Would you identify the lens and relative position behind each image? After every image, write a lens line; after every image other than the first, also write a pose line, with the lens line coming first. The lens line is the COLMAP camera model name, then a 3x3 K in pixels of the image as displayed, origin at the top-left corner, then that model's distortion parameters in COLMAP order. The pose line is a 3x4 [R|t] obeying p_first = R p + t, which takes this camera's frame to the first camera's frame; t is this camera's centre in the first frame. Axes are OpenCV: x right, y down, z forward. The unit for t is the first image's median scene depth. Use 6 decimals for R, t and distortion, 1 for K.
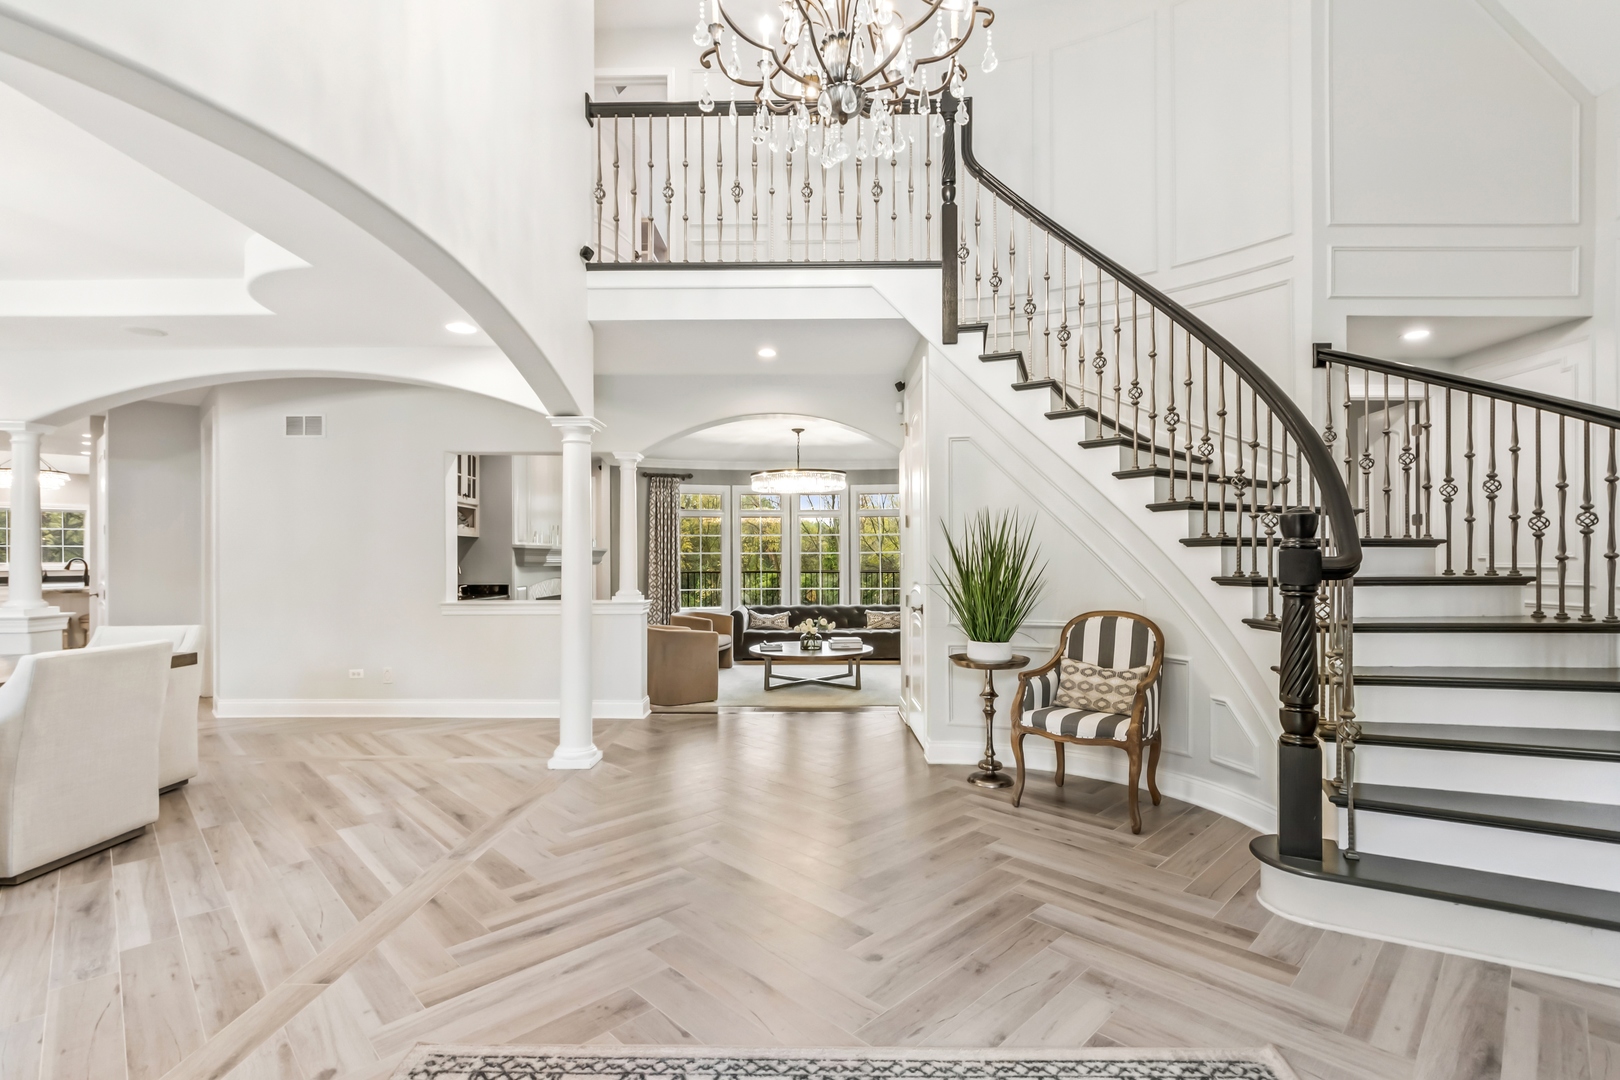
lens RADIAL K [[730.9, 0, 808.9], [0, 730.9, 554.4], [0, 0, 1]] dist [-0.000060, -0.000684]
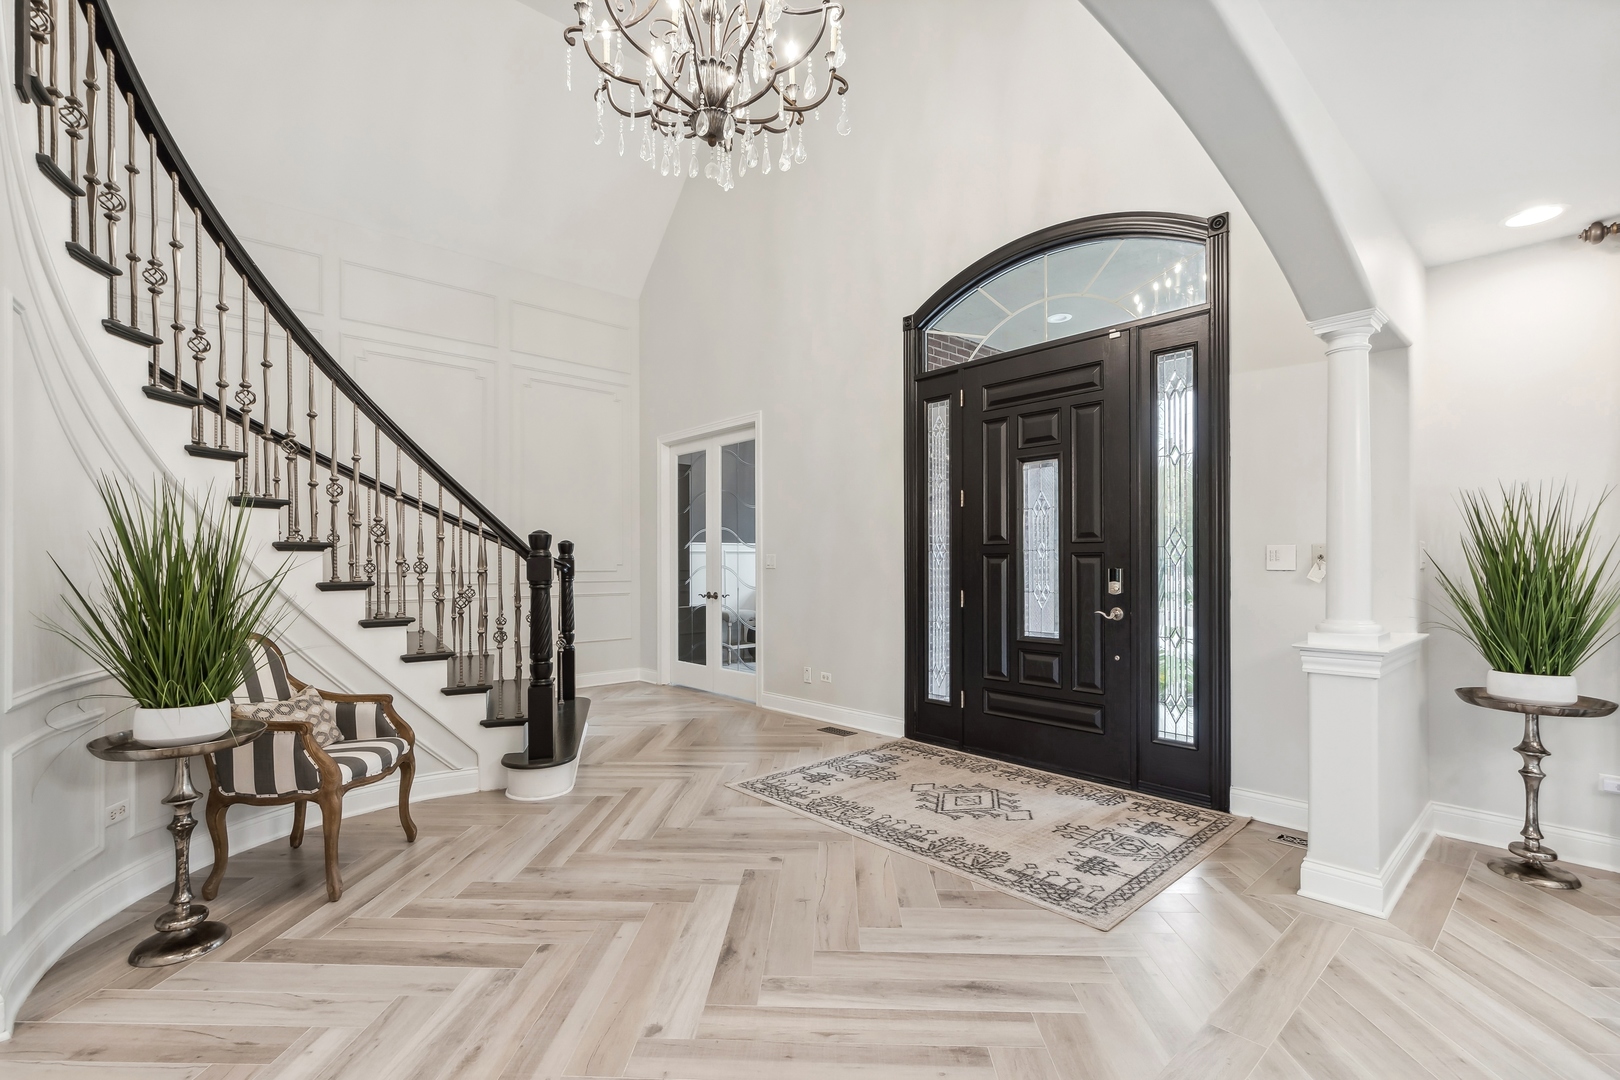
lens RADIAL K [[730.9, 0, 808.1], [0, 730.9, 554.8], [0, 0, 1]] dist [-0.000060, -0.000684]
pose [[-0.681230, 0.010646, 0.731992, -0.872465], [0.000161, 0.999896, -0.014393, 0.014260], [-0.732069, -0.009686, -0.681162, 1.752213]]
